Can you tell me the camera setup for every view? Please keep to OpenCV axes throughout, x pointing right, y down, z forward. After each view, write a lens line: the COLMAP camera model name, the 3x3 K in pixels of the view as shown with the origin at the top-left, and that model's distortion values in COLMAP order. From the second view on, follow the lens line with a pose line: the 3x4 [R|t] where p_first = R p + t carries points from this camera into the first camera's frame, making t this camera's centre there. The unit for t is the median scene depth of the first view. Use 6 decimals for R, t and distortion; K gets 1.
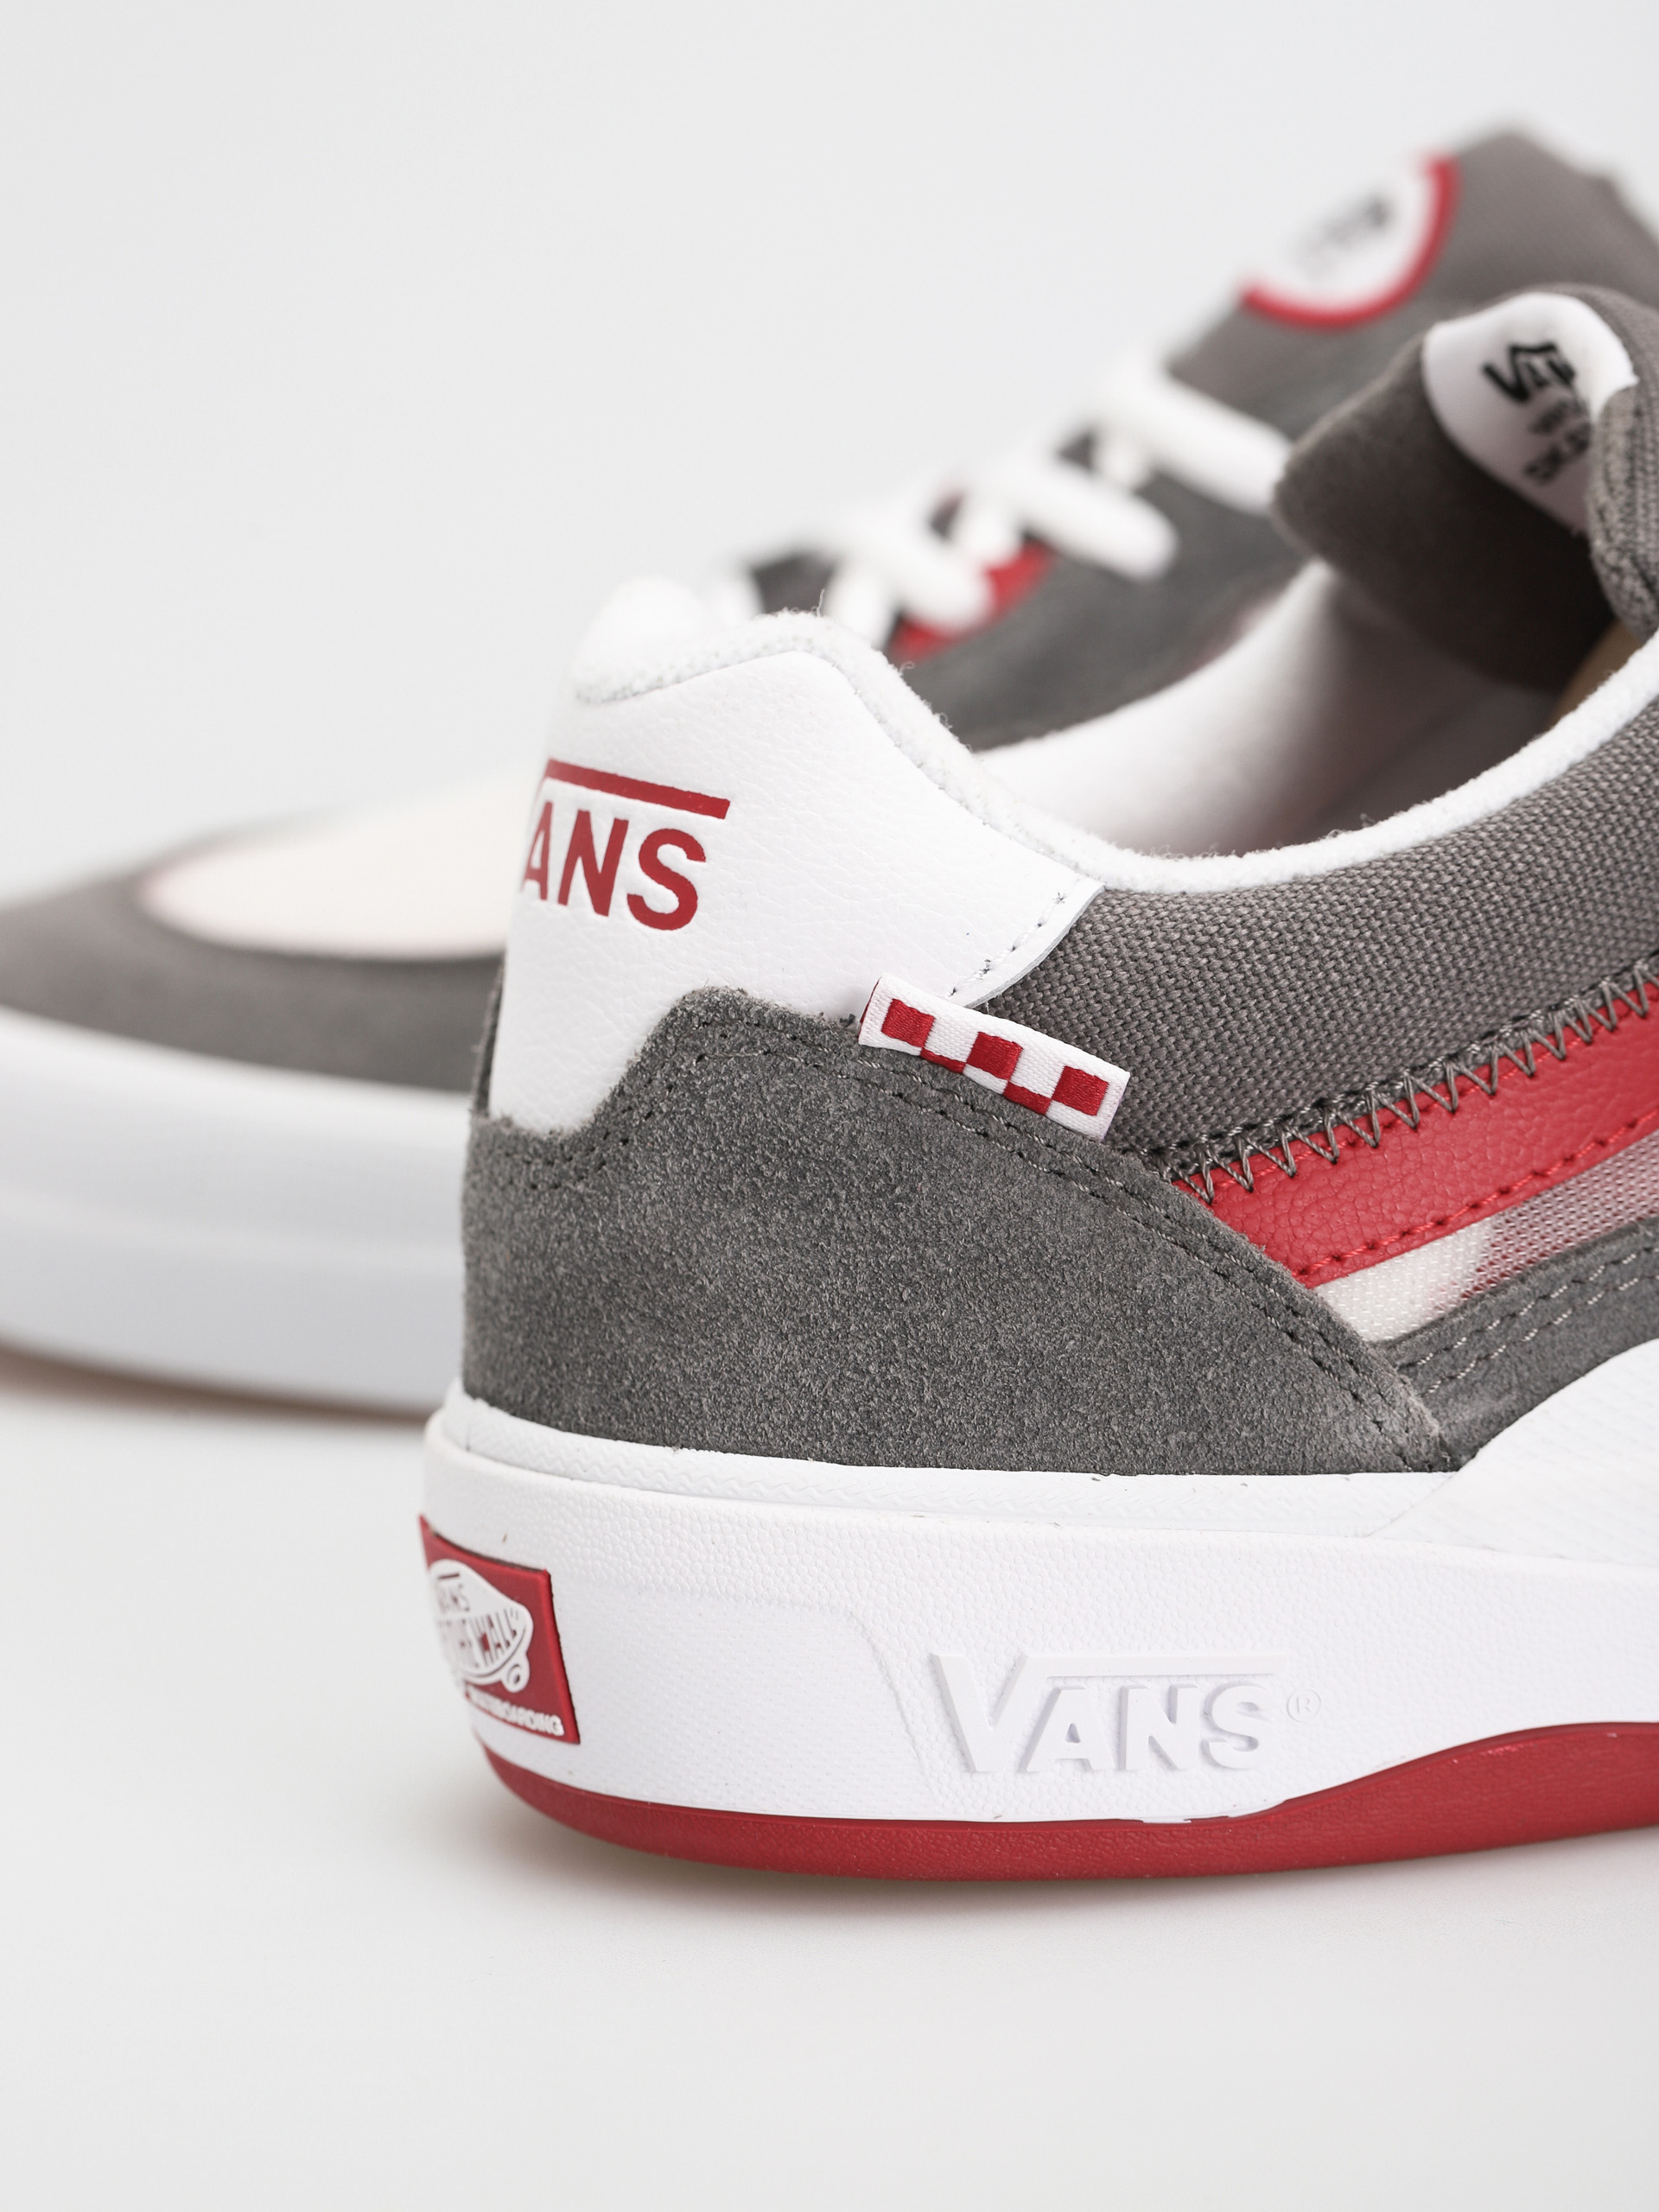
lens RADIAL K [[6478.3, 0, 833.7], [0, 6478.3, 1104.2], [0, 0, 1]] dist [0.005726, 0.000000]
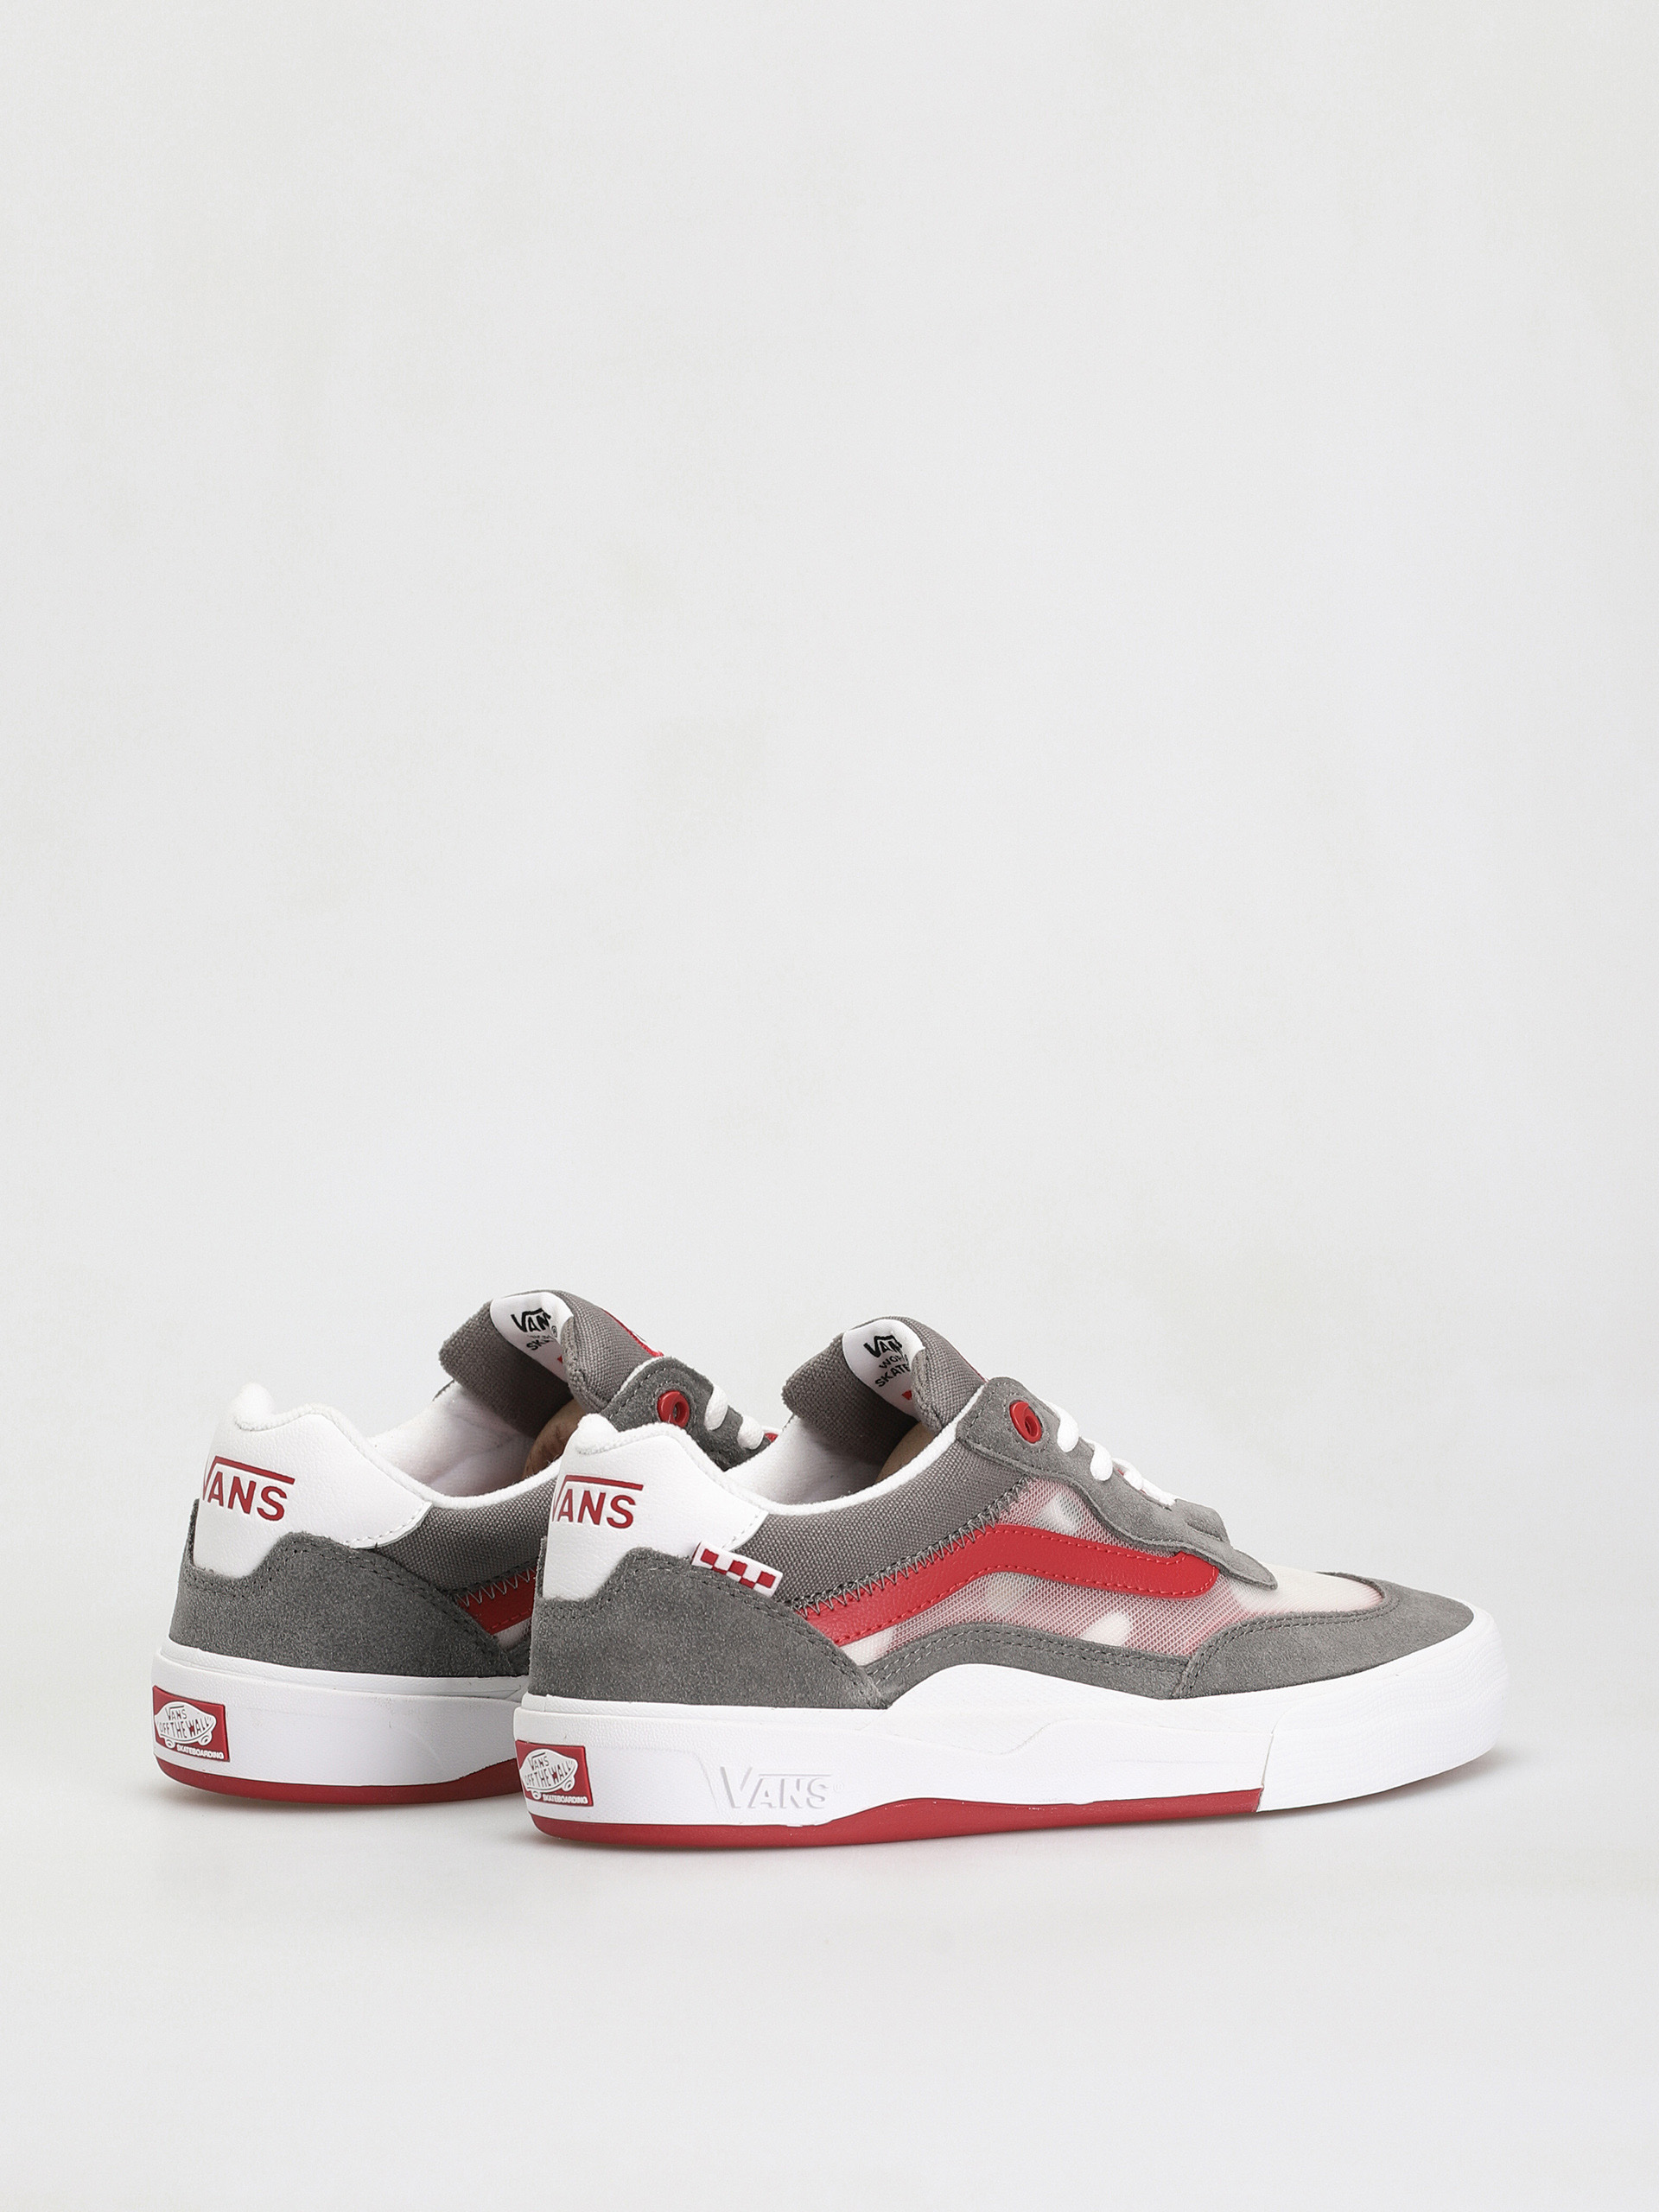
lens RADIAL K [[6478.3, 0, 828.2], [0, 6478.3, 1099.6], [0, 0, 1]] dist [0.005726, 0.000000]
pose [[0.977683, 0.016974, 0.209401, -0.564482], [0.016262, 0.987626, -0.155983, 0.246153], [-0.209457, 0.155907, 0.965309, -1.935965]]
